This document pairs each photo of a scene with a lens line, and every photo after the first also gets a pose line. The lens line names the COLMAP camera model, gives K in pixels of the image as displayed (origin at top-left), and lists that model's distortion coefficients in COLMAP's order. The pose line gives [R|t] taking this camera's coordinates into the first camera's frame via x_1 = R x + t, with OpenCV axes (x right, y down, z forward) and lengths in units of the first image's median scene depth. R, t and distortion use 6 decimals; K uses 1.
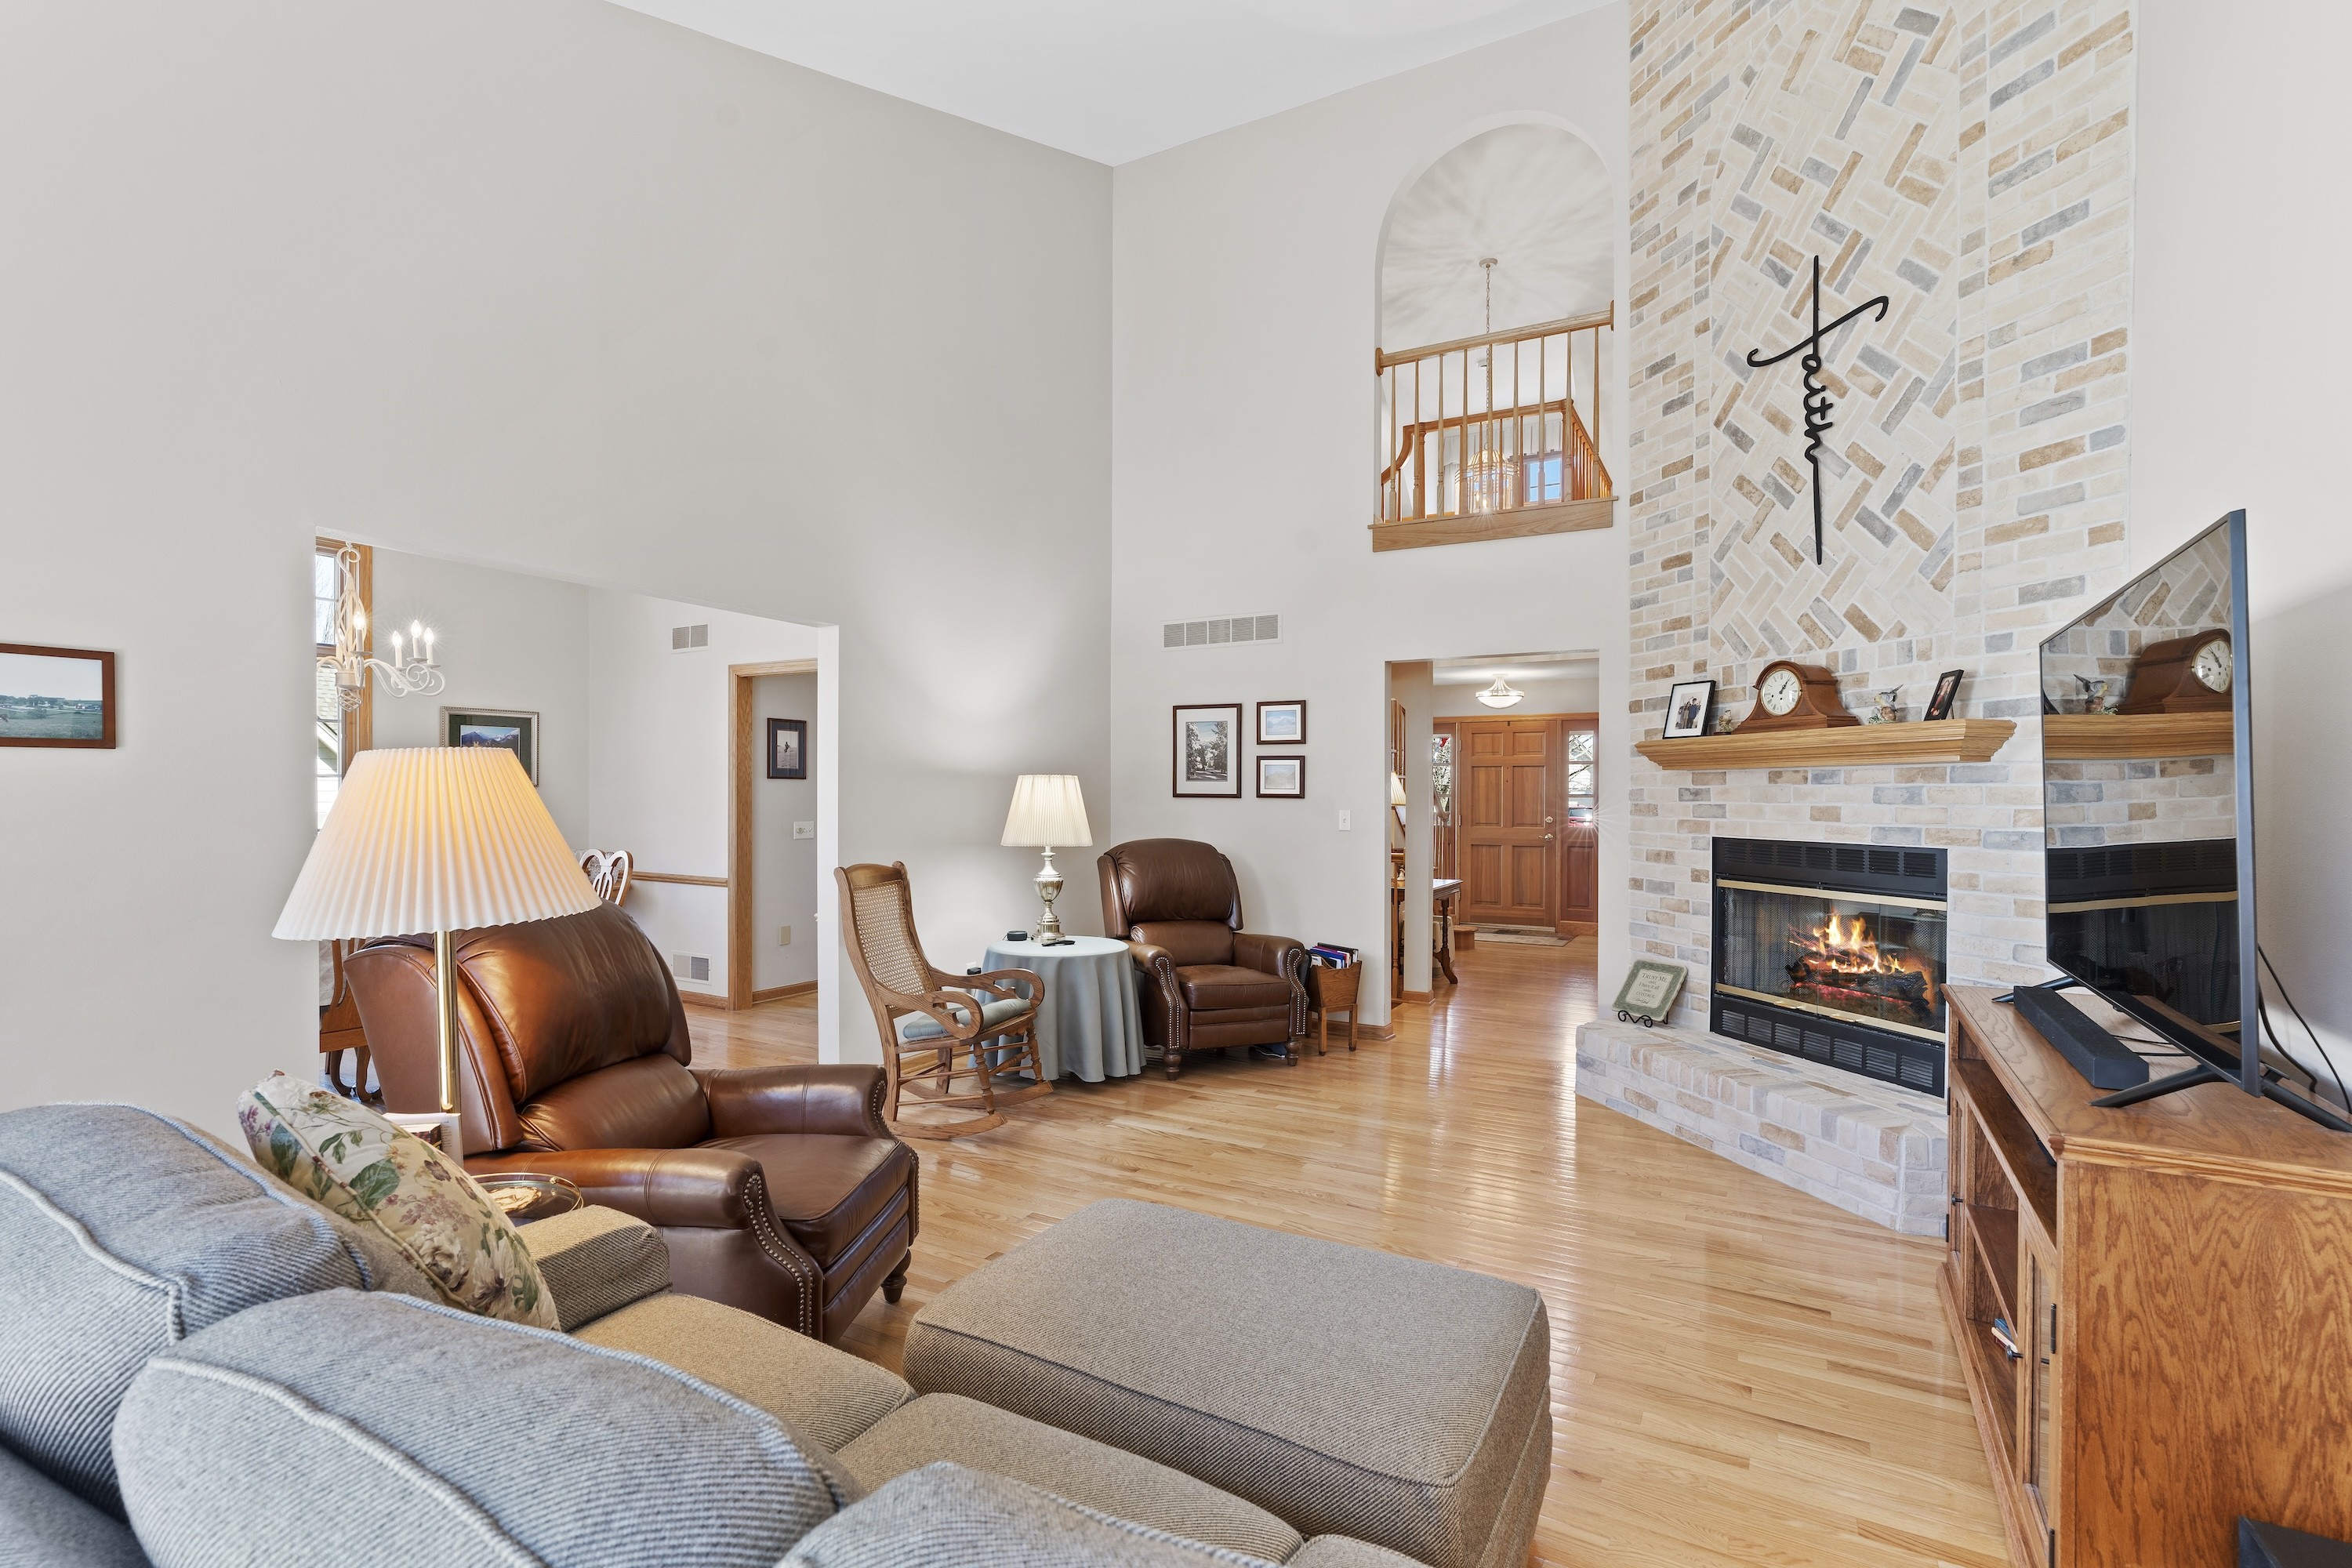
lens RADIAL K [[1071.5, 0, 1164.0], [0, 1071.5, 792.3], [0, 0, 1]] dist [-0.009511, 0.002822]
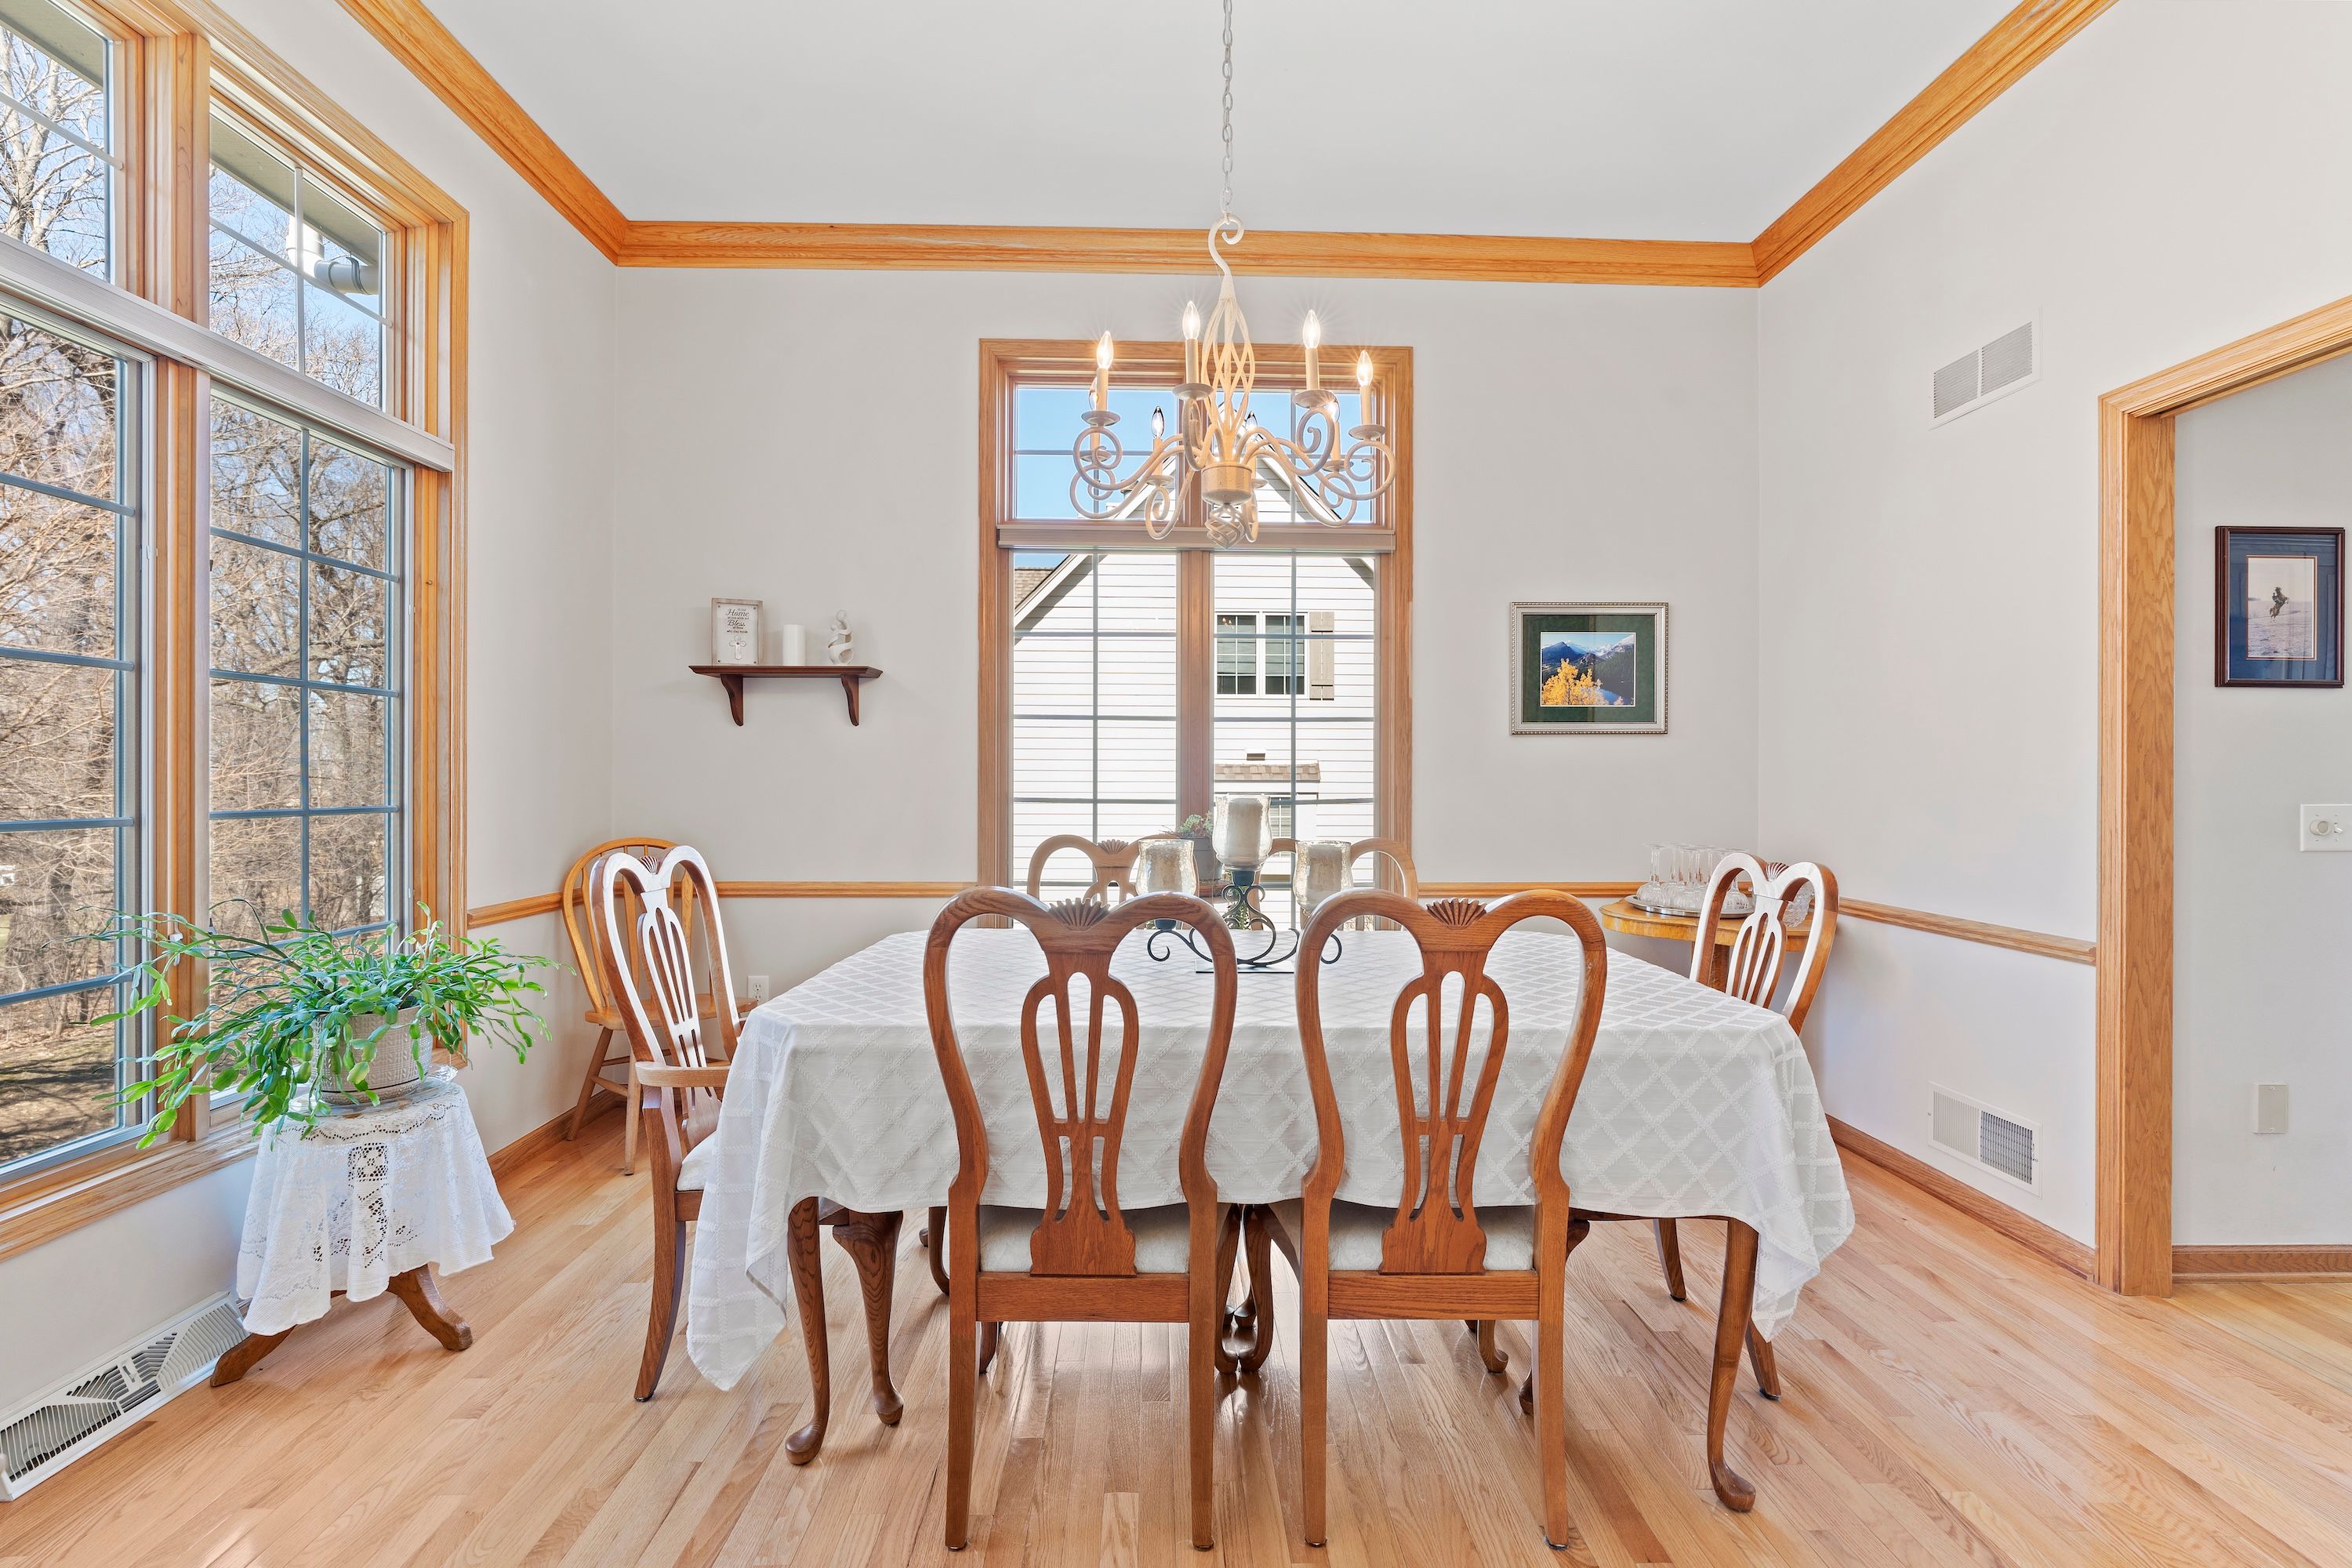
lens RADIAL K [[1071.5, 0, 1168.2], [0, 1071.5, 777.3], [0, 0, 1]] dist [-0.009511, 0.002822]
pose [[0.518270, 0.000585, -0.855217, -0.245597], [0.000247, 1.000000, 0.000834, 0.019062], [0.855217, -0.000644, 0.518270, 0.498451]]
